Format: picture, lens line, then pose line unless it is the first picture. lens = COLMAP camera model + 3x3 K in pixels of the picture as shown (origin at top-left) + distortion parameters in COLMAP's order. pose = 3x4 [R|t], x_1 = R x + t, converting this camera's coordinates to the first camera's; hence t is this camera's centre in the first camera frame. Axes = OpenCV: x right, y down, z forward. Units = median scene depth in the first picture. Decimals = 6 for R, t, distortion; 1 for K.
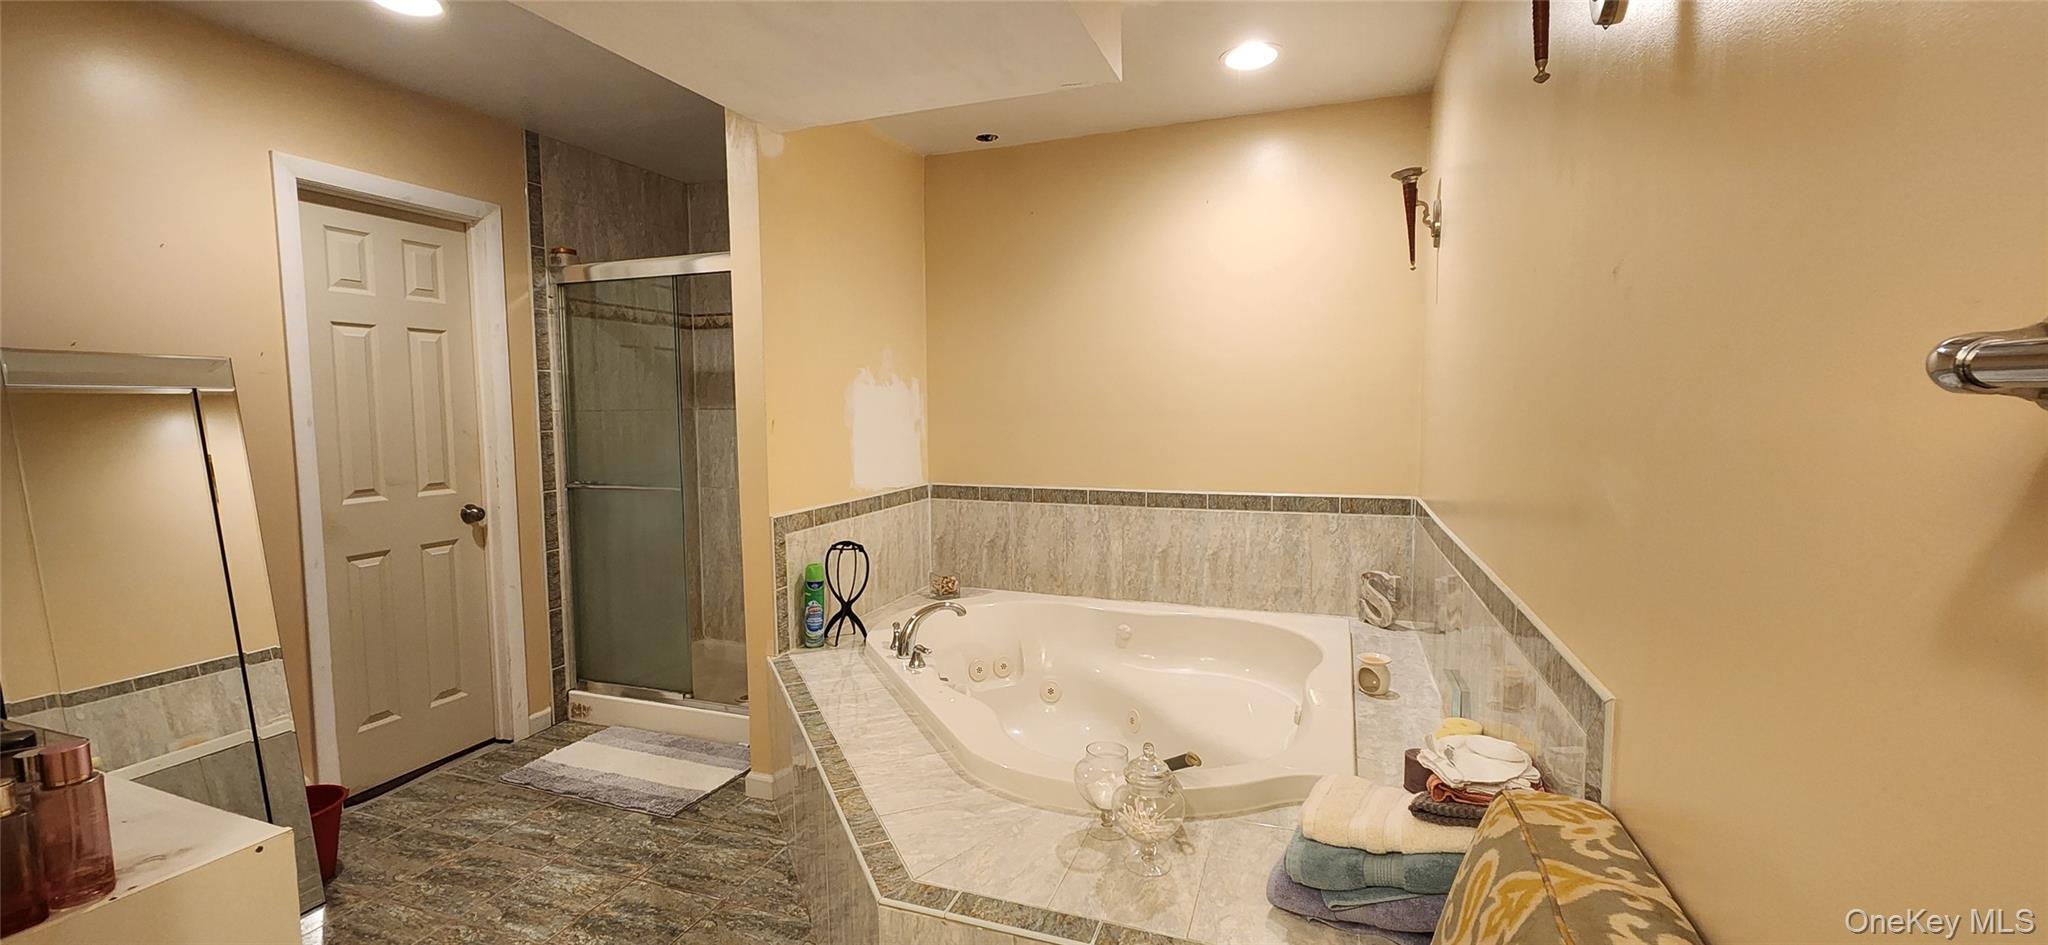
lens RADIAL K [[846.7, 0, 1023.0], [0, 846.7, 472.1], [0, 0, 1]] dist [0.005329, 0.000908]
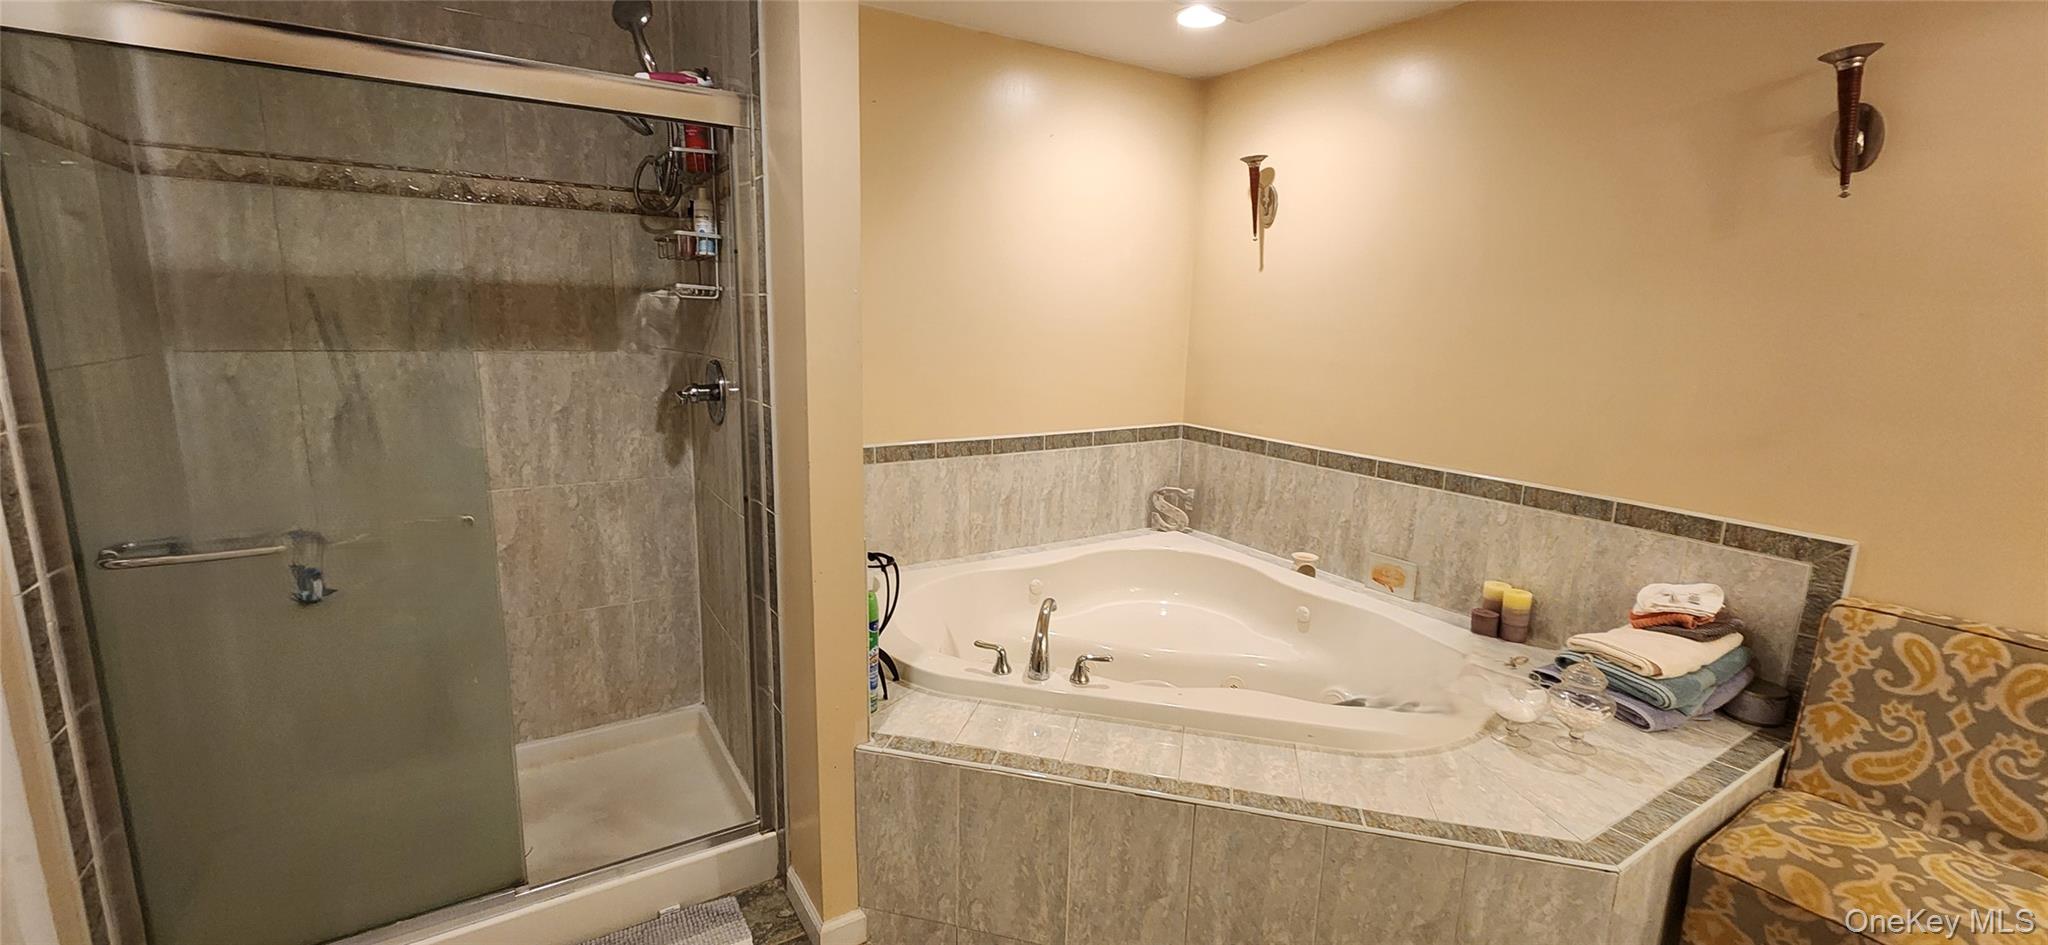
lens RADIAL K [[846.7, 0, 1028.7], [0, 846.7, 472.9], [0, 0, 1]] dist [0.005329, 0.000908]
pose [[0.600324, -0.132731, 0.788666, -0.599321], [0.029181, 0.989110, 0.144254, -0.076469], [-0.799224, -0.063585, 0.597660, 0.410822]]
